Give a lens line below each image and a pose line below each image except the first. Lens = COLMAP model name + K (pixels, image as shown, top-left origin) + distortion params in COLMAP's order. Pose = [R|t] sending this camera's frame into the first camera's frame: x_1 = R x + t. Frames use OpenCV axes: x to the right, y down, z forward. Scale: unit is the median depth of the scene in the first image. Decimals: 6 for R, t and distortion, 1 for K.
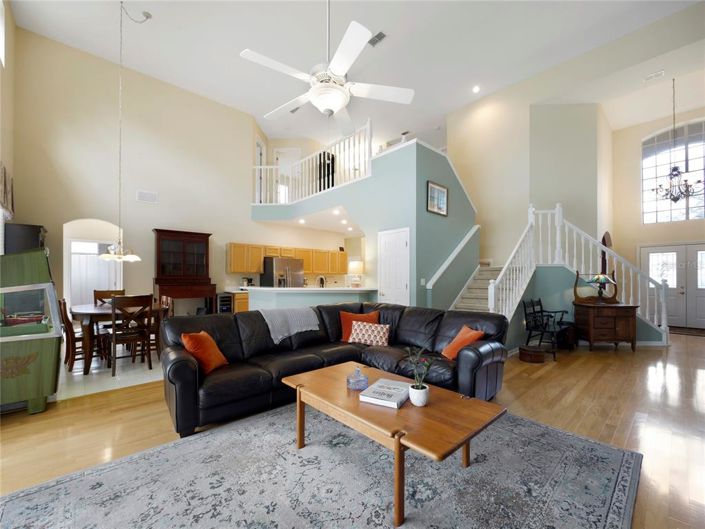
lens RADIAL K [[299.4, 0, 351.9], [0, 299.4, 274.1], [0, 0, 1]] dist [-0.002978, -0.000522]
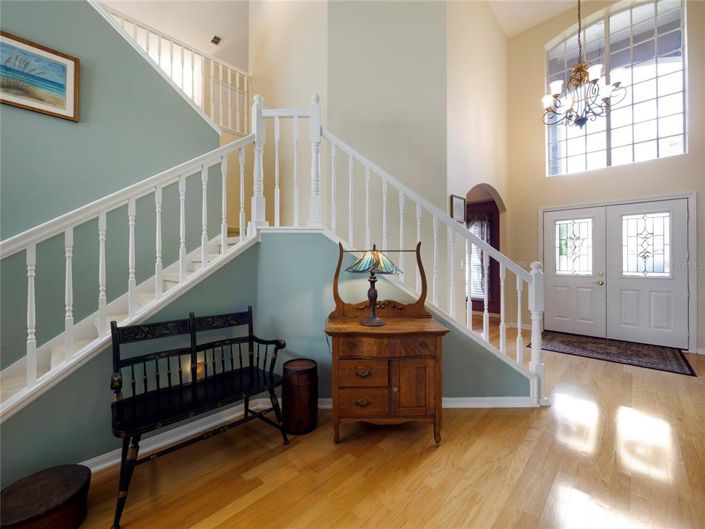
lens RADIAL K [[290.9, 0, 349.0], [0, 290.9, 262.2], [0, 0, 1]] dist [-0.008247, 0.000052]
pose [[0.998113, -0.004963, 0.061201, 0.735669], [0.004057, 0.999881, 0.014911, 0.011271], [-0.061268, -0.014634, 0.998014, 0.574029]]
